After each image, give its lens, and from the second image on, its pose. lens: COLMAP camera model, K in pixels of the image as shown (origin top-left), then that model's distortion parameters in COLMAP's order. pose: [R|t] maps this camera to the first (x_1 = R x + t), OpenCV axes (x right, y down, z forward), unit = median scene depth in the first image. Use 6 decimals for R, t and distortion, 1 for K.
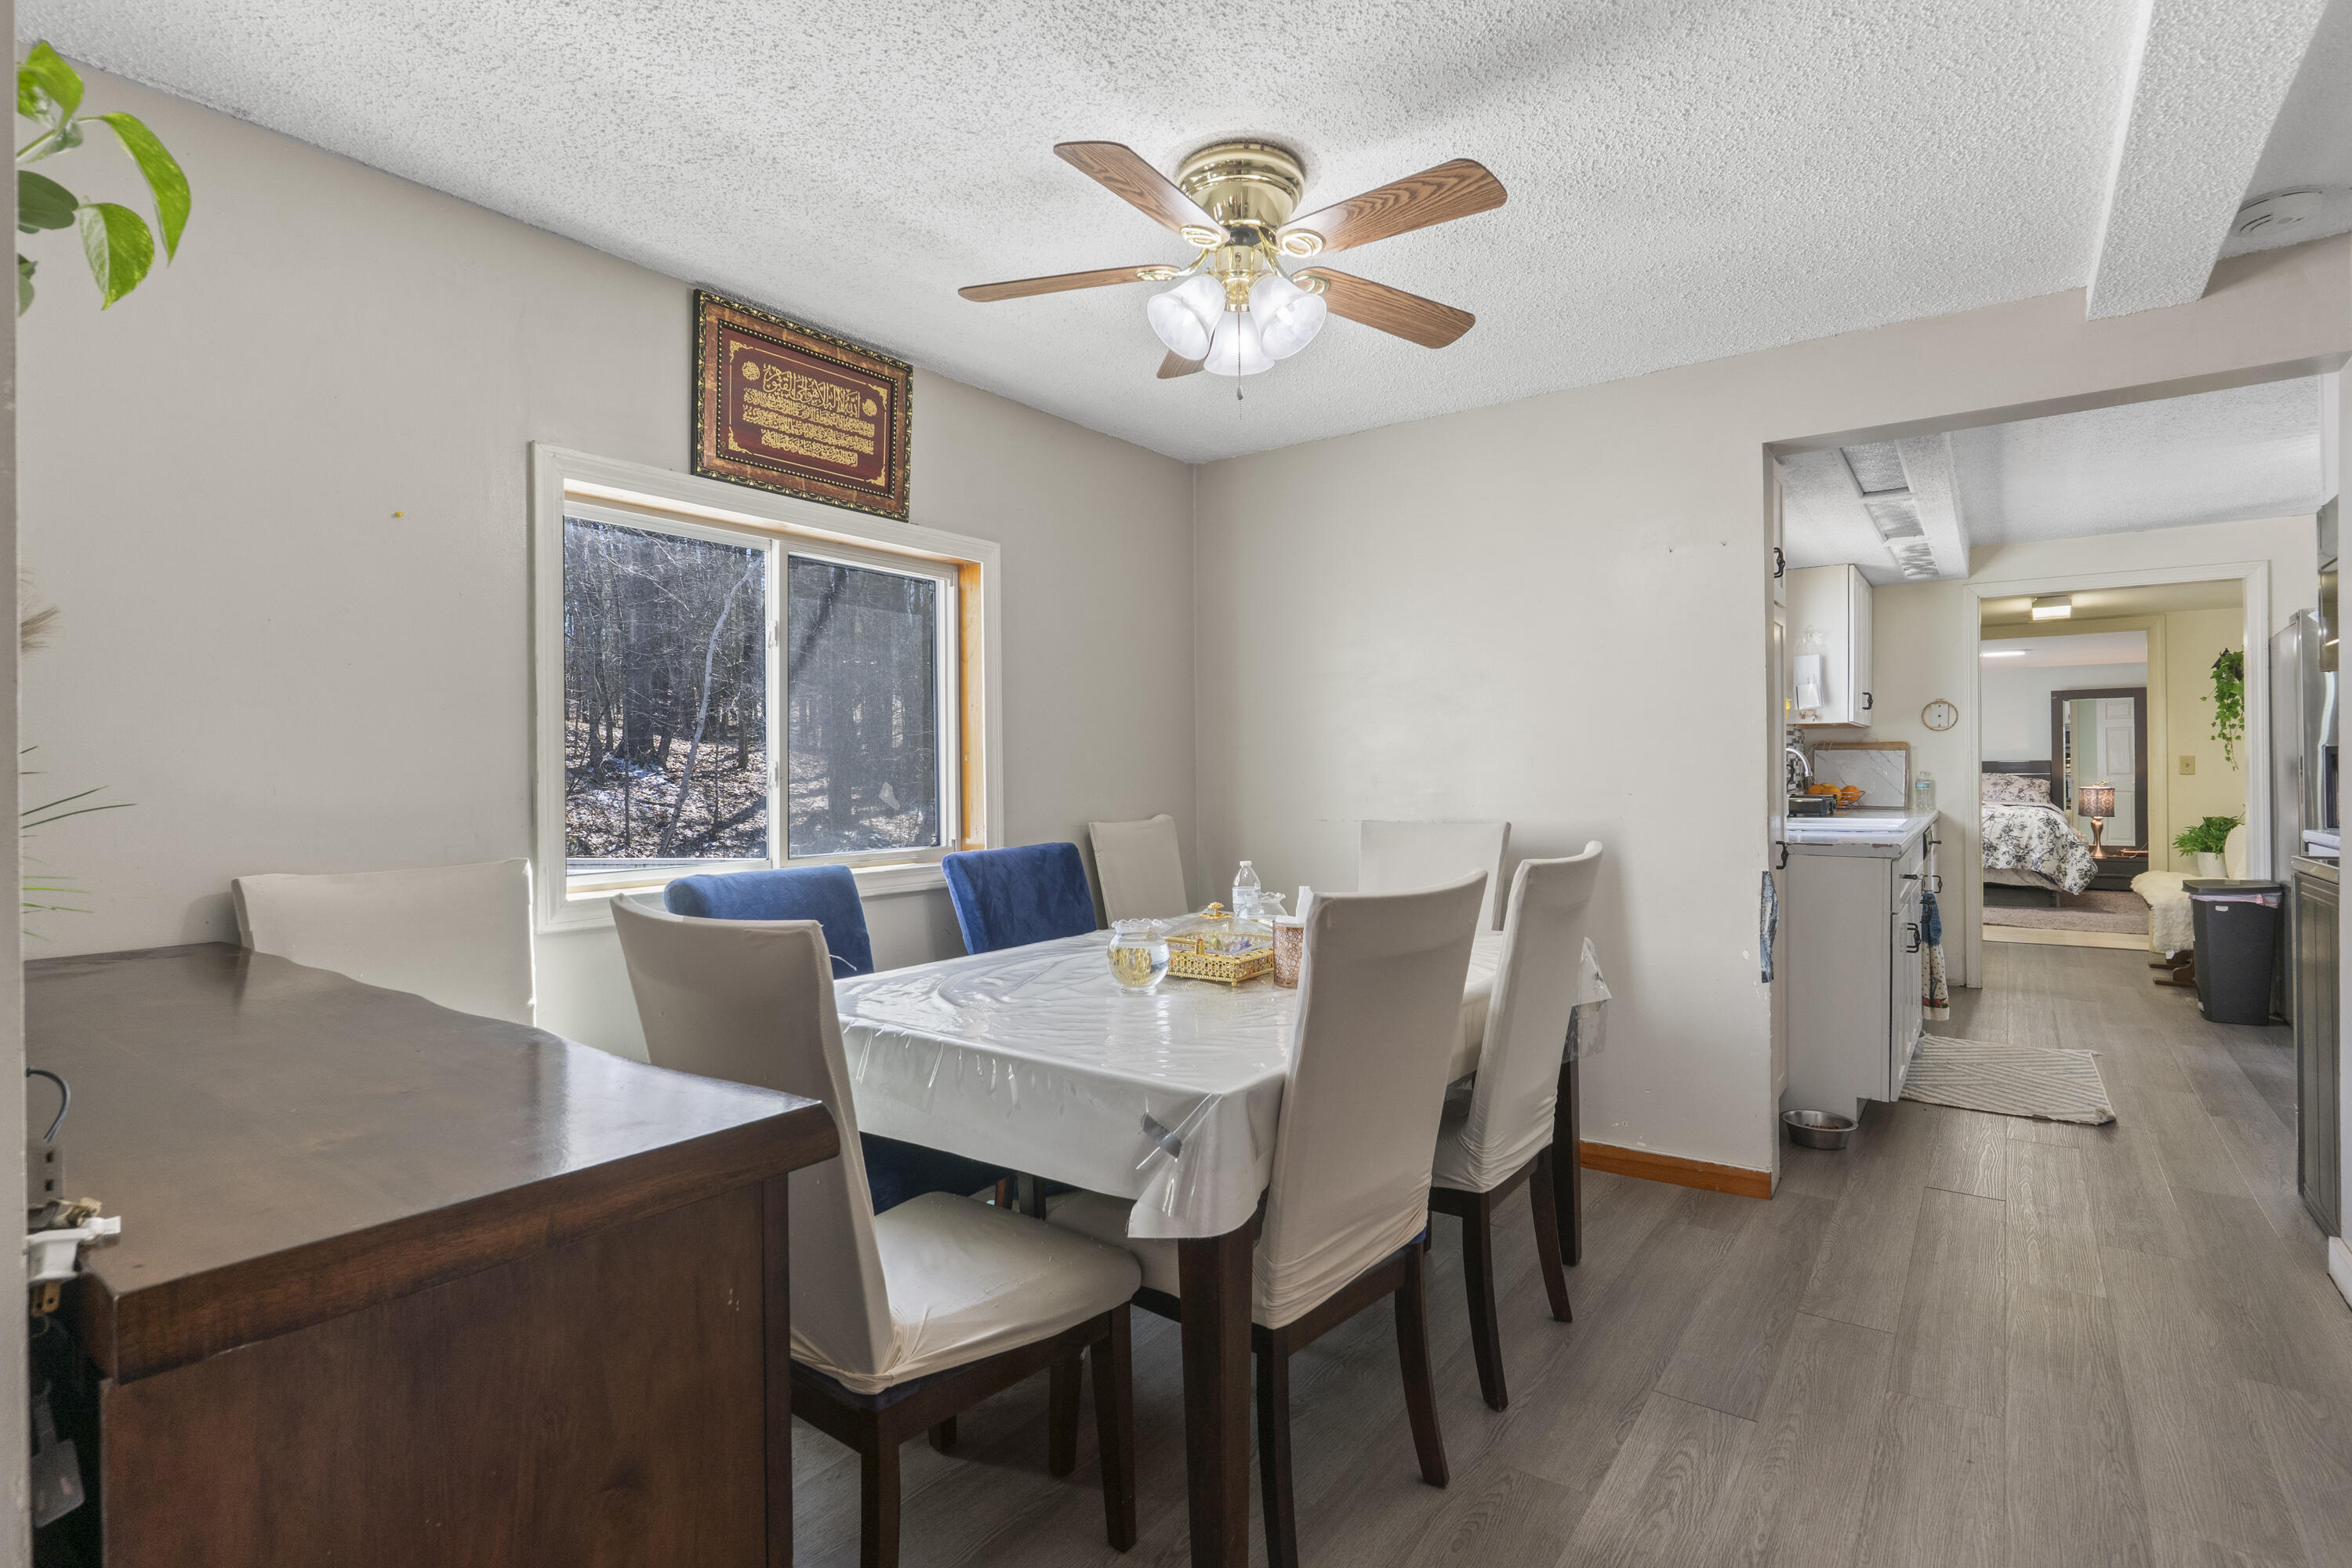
lens RADIAL K [[1141.0, 0, 1175.3], [0, 1141.0, 778.2], [0, 0, 1]] dist [-0.006235, -0.001016]
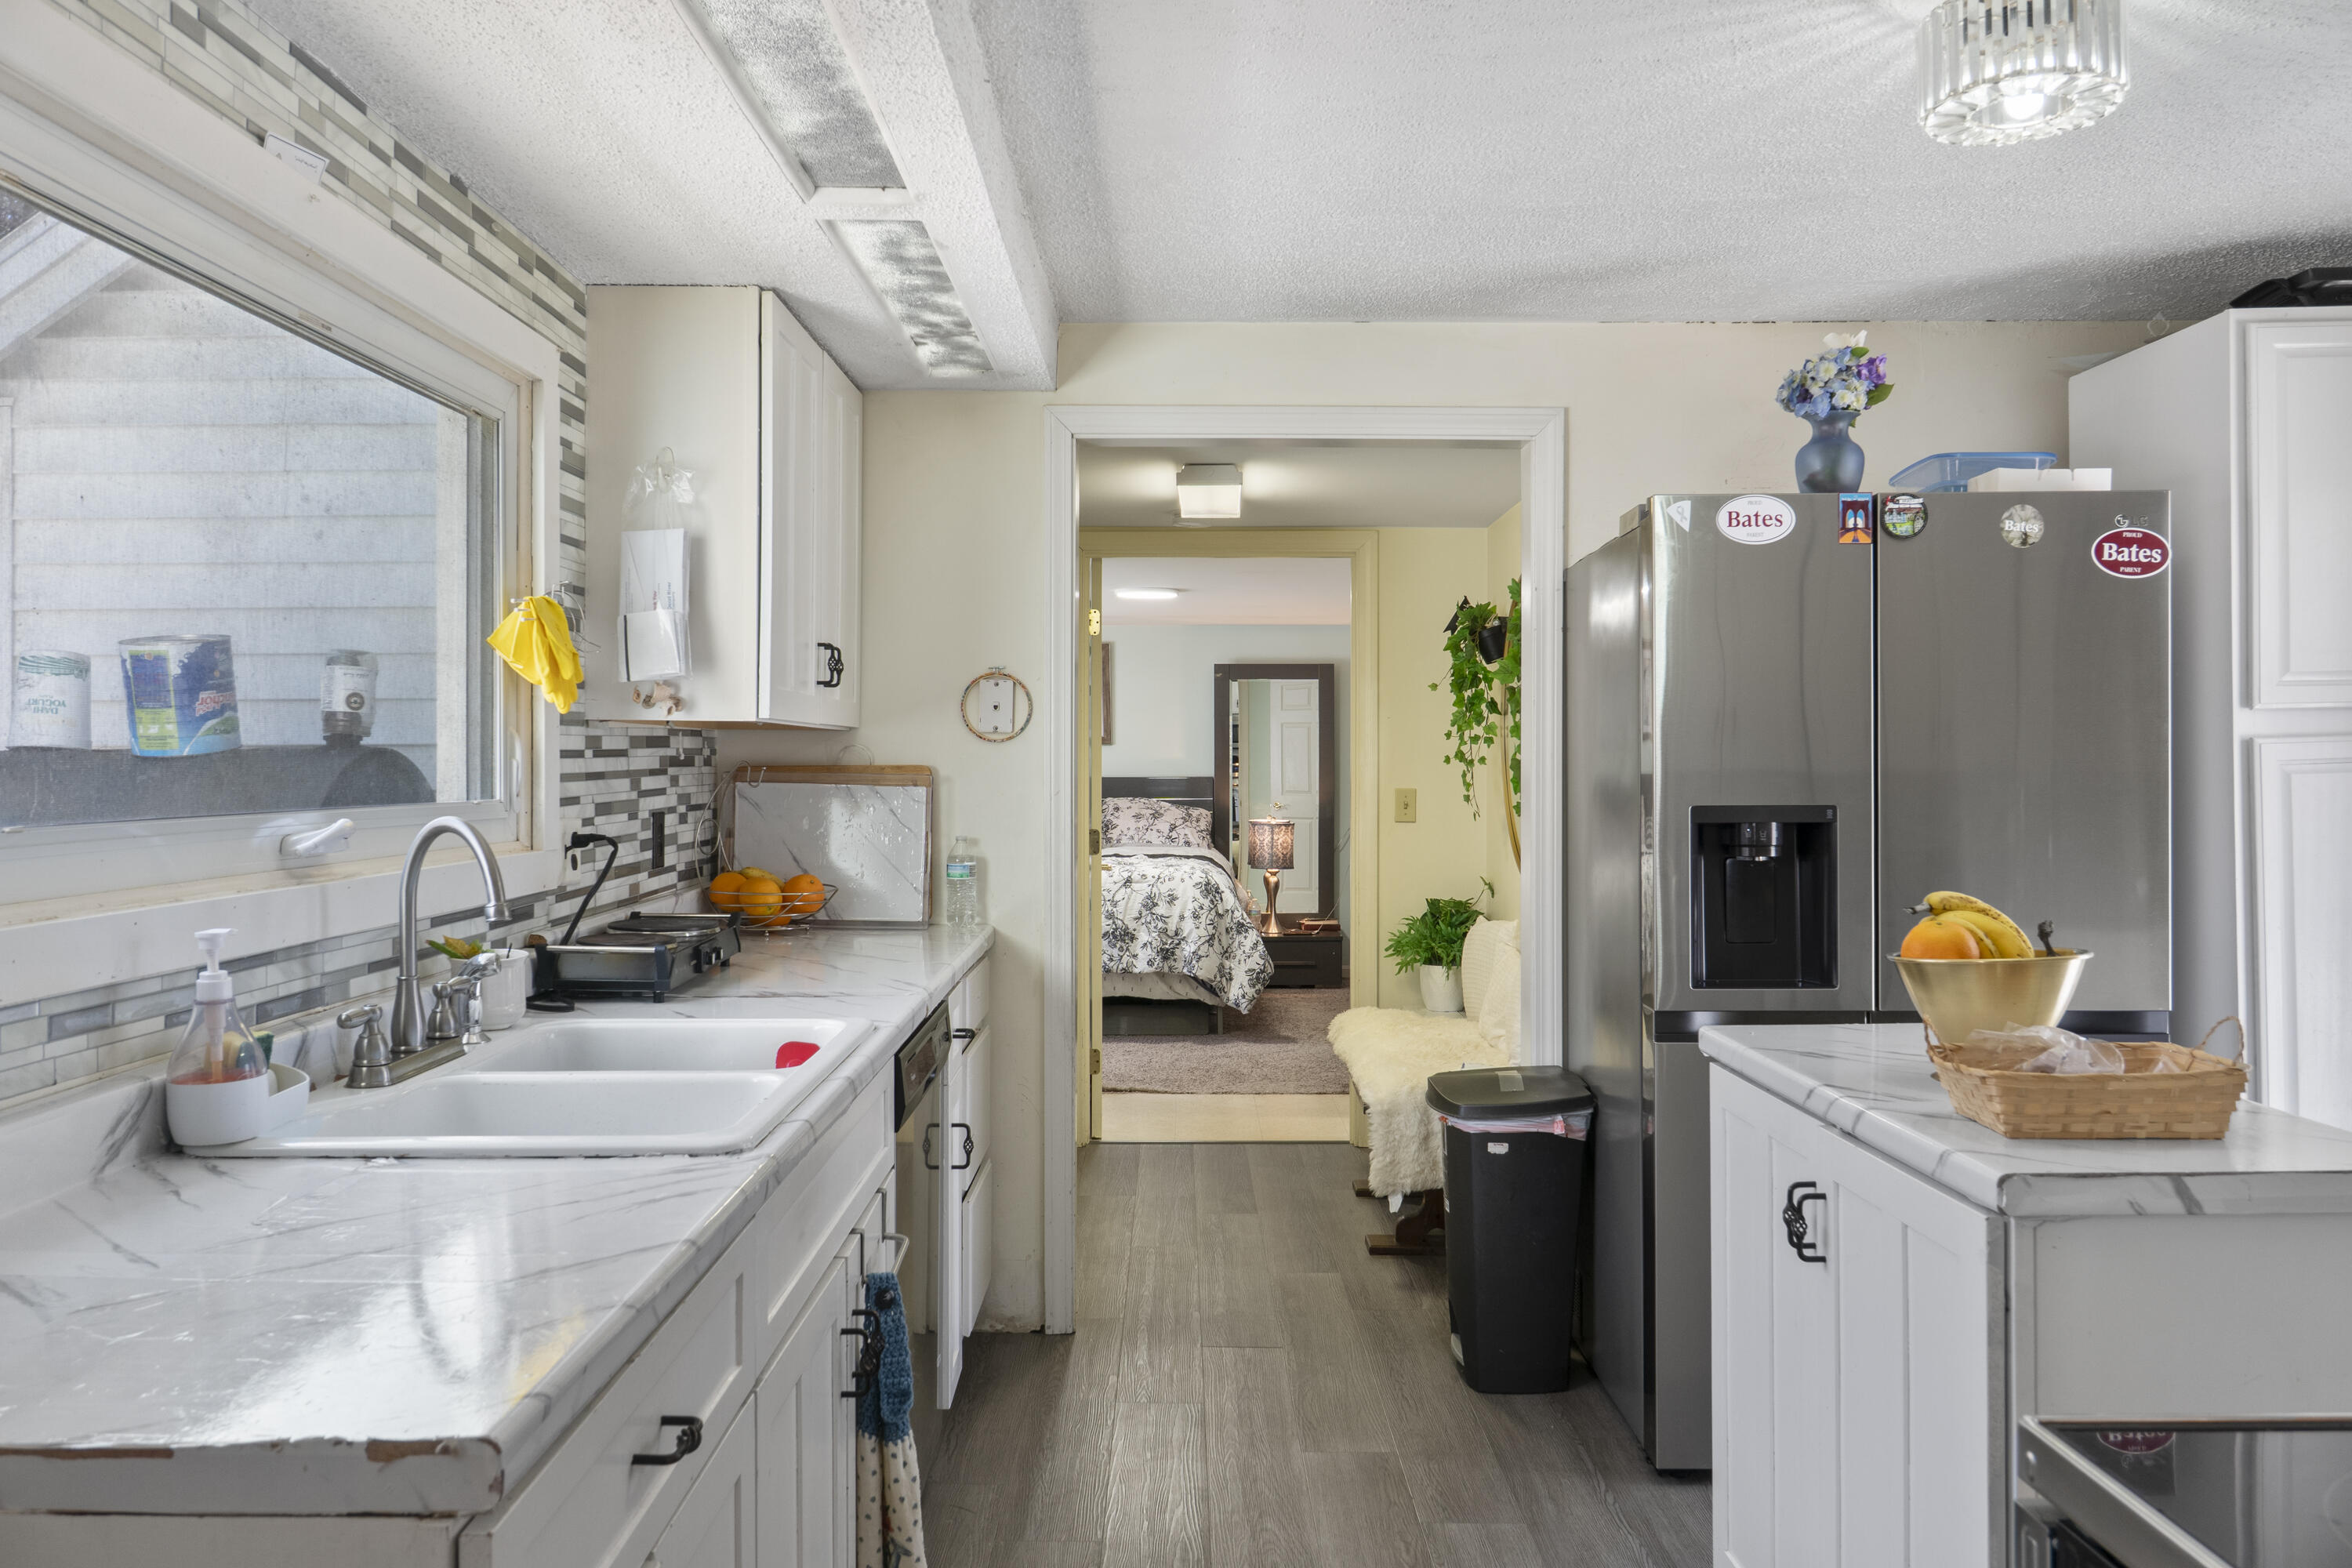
lens RADIAL K [[1853.8, 0, 1177.2], [0, 1853.8, 775.4], [0, 0, 1]] dist [0.006068, 0.001763]
pose [[0.805490, 0.006406, 0.592574, 0.222109], [-0.006737, 0.999976, -0.001652, -0.020117], [-0.592571, -0.002662, 0.805514, 0.281804]]
